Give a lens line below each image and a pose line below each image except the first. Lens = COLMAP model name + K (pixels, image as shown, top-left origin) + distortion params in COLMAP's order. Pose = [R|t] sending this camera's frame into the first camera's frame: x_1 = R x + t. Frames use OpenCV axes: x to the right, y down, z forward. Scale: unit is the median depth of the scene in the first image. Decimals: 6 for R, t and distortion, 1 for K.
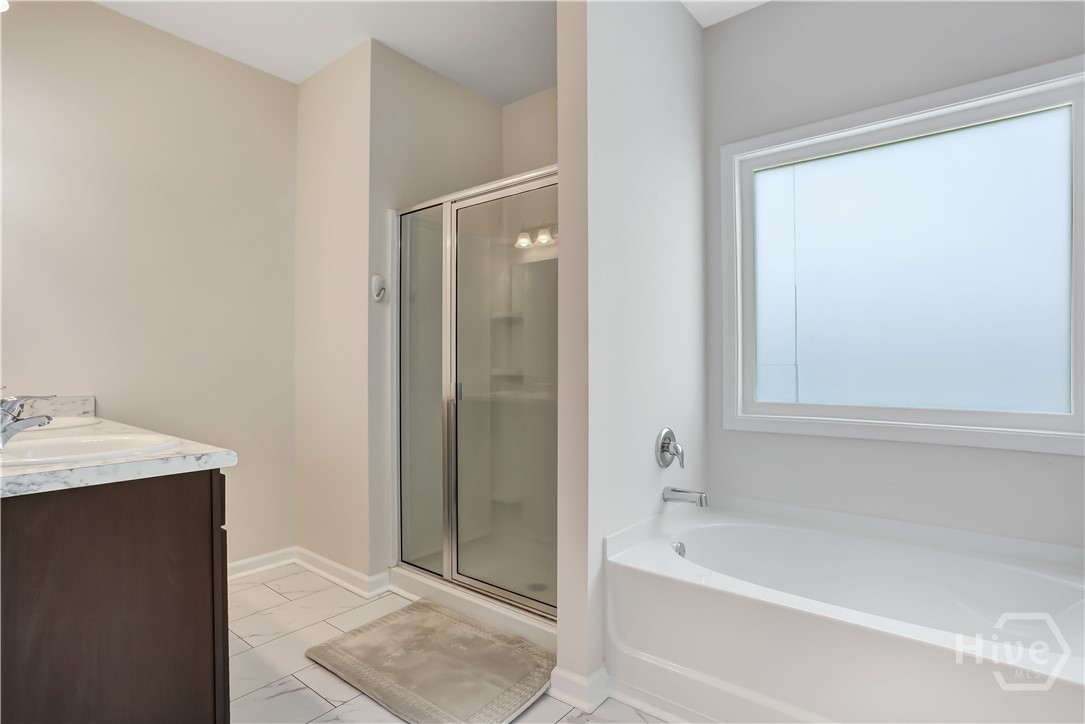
lens RADIAL K [[543.8, 0, 540.0], [0, 543.8, 367.0], [0, 0, 1]] dist [-0.048161, 0.016834]
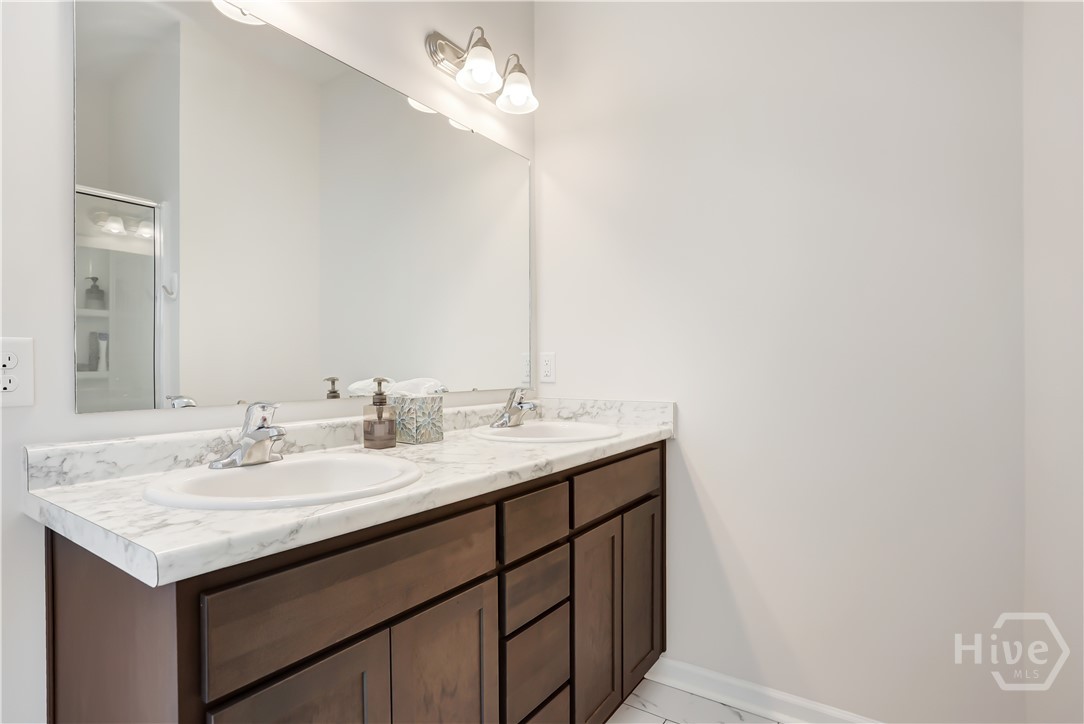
lens RADIAL K [[543.3, 0, 537.5], [0, 543.3, 362.9], [0, 0, 1]] dist [-0.048161, 0.016834]
pose [[0.079273, -0.007902, -0.996822, -0.060374], [0.002146, 0.999968, -0.007756, 0.001438], [0.996851, -0.001525, 0.079287, 0.719681]]
